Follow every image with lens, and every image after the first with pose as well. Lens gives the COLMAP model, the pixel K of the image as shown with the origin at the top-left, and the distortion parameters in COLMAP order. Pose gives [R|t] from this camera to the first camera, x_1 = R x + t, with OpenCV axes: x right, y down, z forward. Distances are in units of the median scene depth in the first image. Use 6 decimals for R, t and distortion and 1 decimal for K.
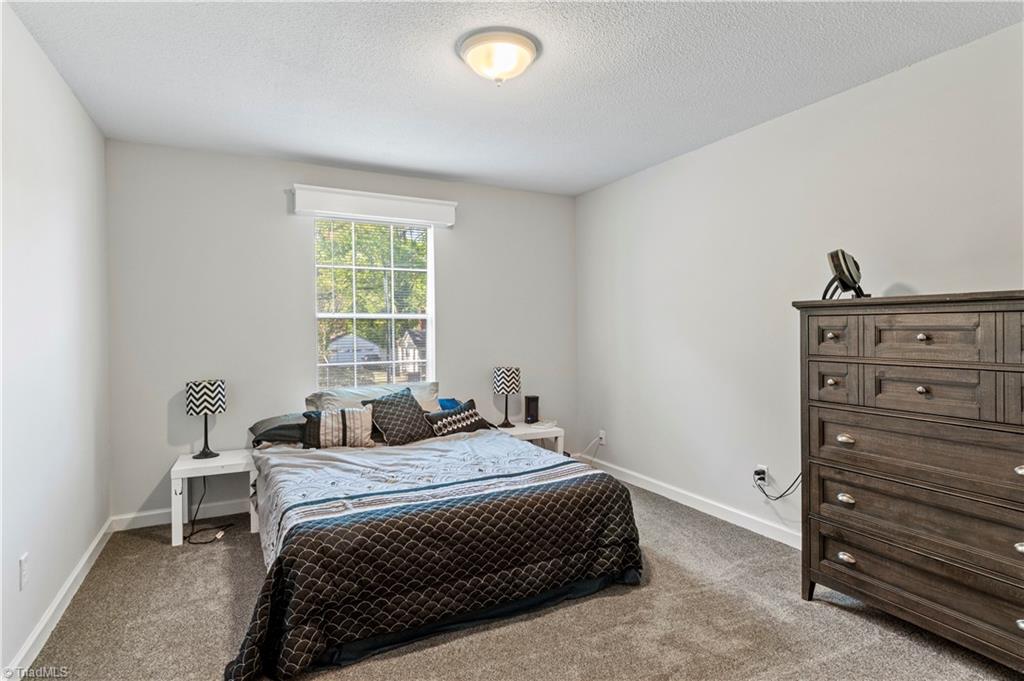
lens RADIAL K [[548.3, 0, 515.1], [0, 548.3, 331.7], [0, 0, 1]] dist [0.000000, 0.000198]
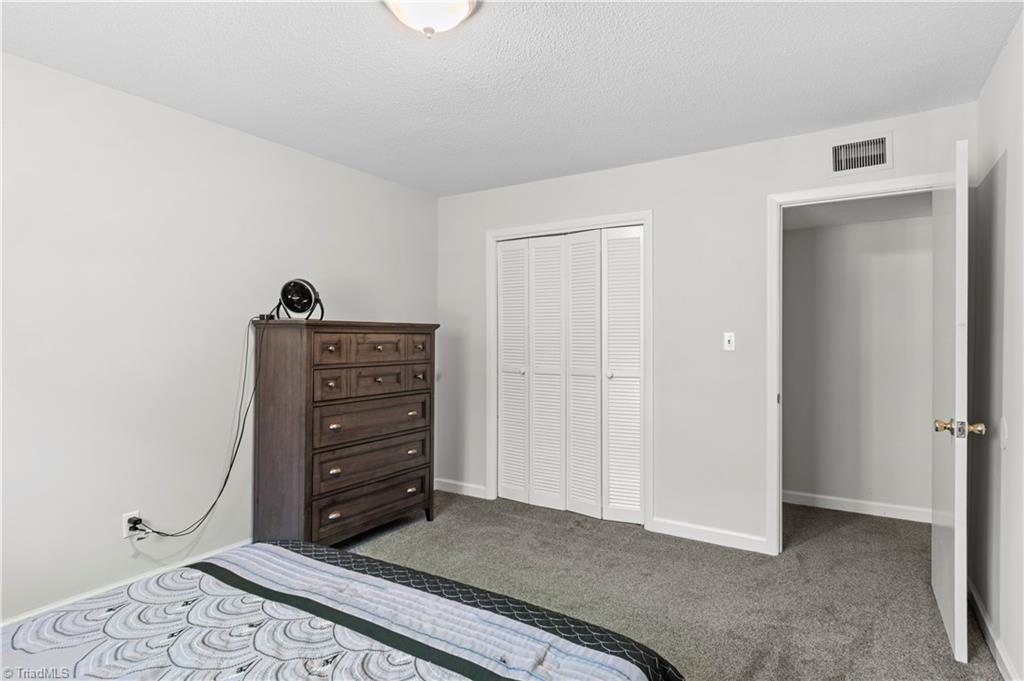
lens RADIAL K [[548.3, 0, 514.7], [0, 548.3, 341.9], [0, 0, 1]] dist [0.000000, 0.000198]
pose [[-0.506594, 0.005861, 0.862165, -0.784860], [0.014243, 0.999897, 0.001571, -0.004523], [-0.862067, 0.013076, -0.506626, 1.324454]]
